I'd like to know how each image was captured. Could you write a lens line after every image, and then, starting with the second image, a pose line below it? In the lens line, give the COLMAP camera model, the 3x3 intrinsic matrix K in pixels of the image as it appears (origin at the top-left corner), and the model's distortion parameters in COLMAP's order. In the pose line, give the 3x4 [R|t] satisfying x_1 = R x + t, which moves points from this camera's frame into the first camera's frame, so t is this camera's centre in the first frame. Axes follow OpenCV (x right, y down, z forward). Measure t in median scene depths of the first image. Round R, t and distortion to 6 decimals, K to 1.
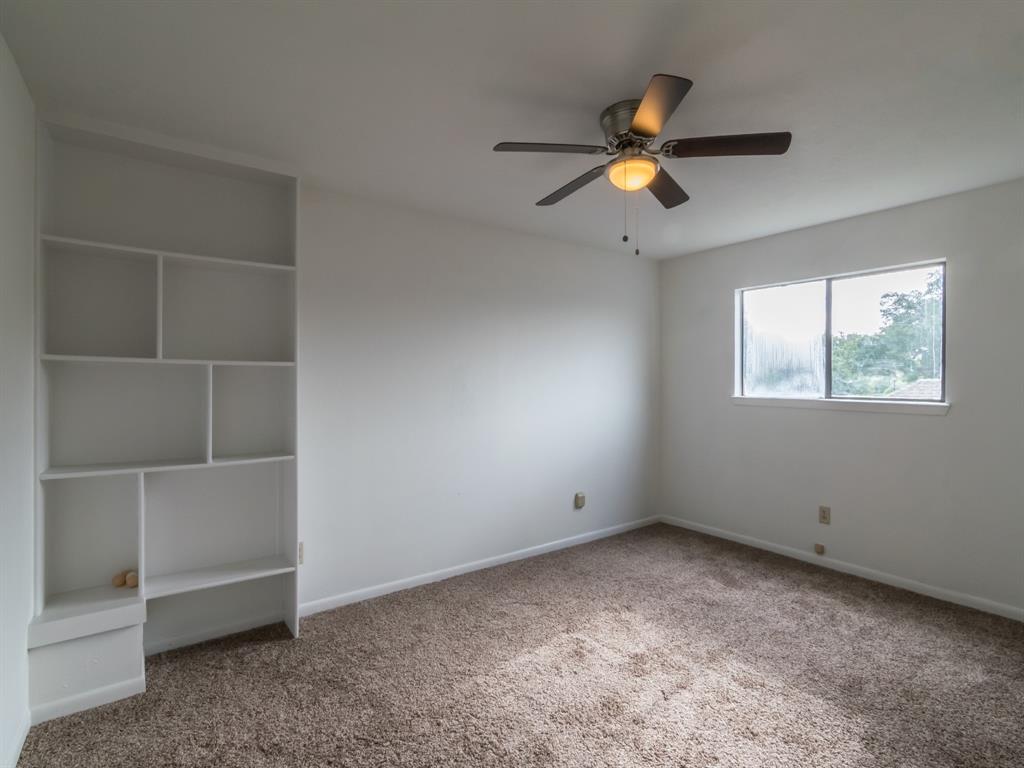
lens RADIAL K [[500.5, 0, 512.0], [0, 500.5, 384.0], [0, 0, 1]] dist [-0.002365, -0.000098]
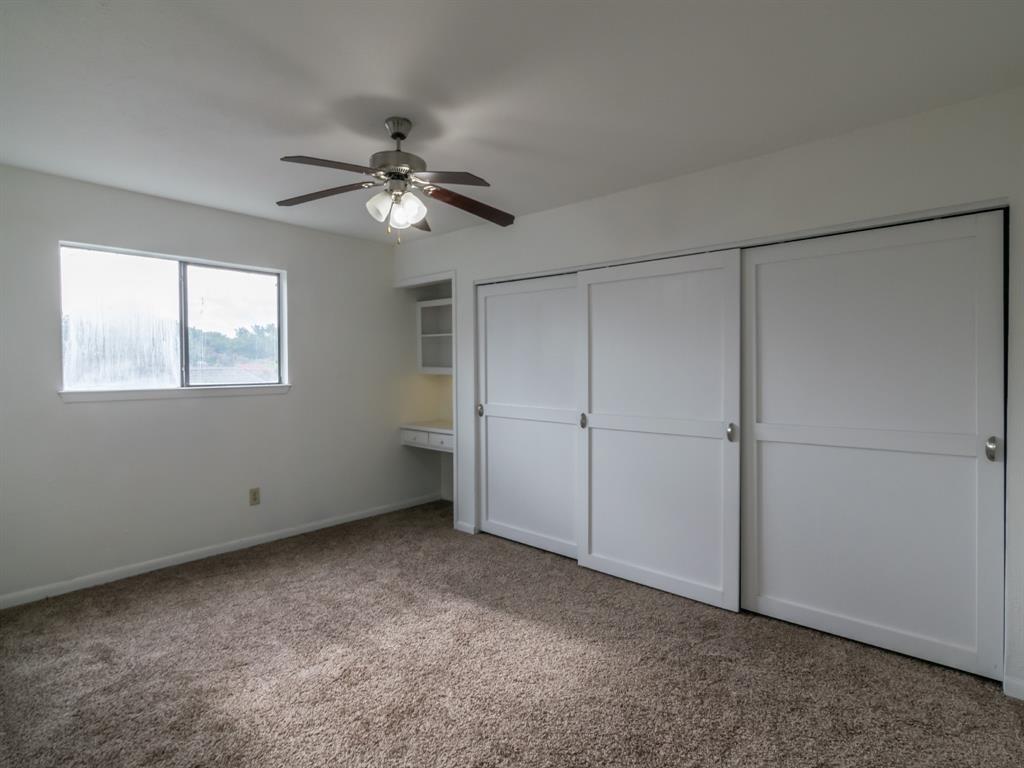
lens RADIAL K [[500.5, 0, 512.0], [0, 500.5, 384.0], [0, 0, 1]] dist [-0.002365, -0.000098]
pose [[-0.209241, -0.037369, 0.977150, -0.466337], [0.003509, 0.999234, 0.038965, -0.012496], [-0.977858, 0.011582, -0.208949, 0.634213]]
